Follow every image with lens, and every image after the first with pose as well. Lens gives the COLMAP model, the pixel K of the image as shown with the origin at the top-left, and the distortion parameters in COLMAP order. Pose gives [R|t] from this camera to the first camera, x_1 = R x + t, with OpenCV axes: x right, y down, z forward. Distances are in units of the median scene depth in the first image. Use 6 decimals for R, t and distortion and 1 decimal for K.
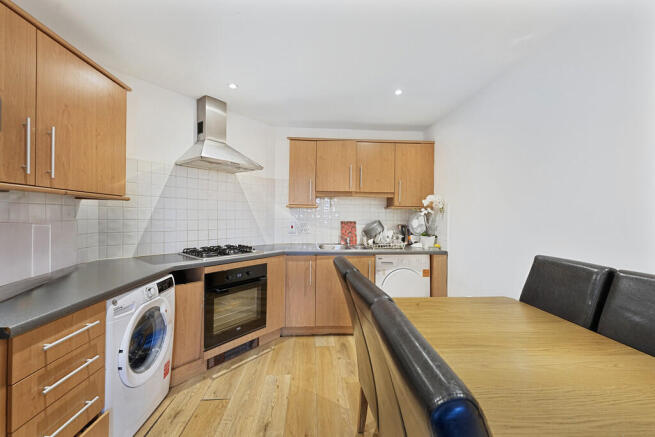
lens RADIAL K [[262.7, 0, 327.5], [0, 262.7, 218.5], [0, 0, 1]] dist [-0.000269, -0.000066]
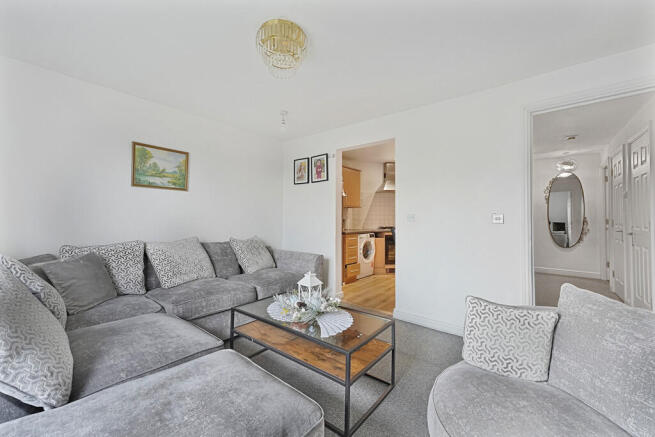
lens RADIAL K [[262.7, 0, 327.5], [0, 262.7, 218.5], [0, 0, 1]] dist [-0.000269, -0.000066]
pose [[0.742453, -0.016322, -0.669700, 1.053759], [0.008278, 0.999850, -0.015192, 0.102267], [0.669847, 0.005735, 0.742477, -1.619976]]
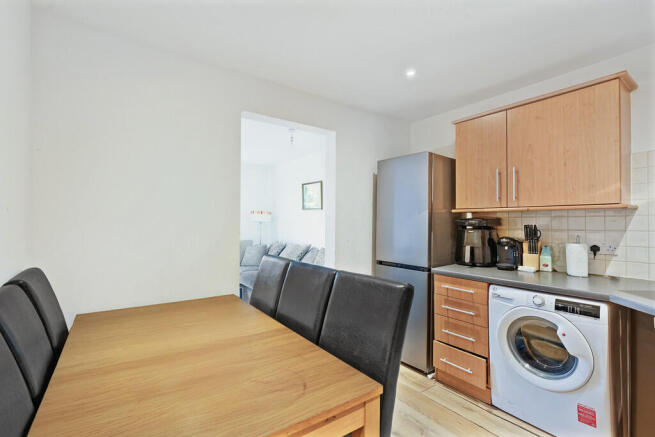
lens RADIAL K [[301.7, 0, 327.5], [0, 301.7, 218.5], [0, 0, 1]] dist [-0.000253, -0.000047]
pose [[-0.839362, -0.021812, -0.543134, 0.608569], [-0.019608, 0.999759, -0.009848, -0.009905], [0.543218, 0.002384, -0.839588, 1.446098]]
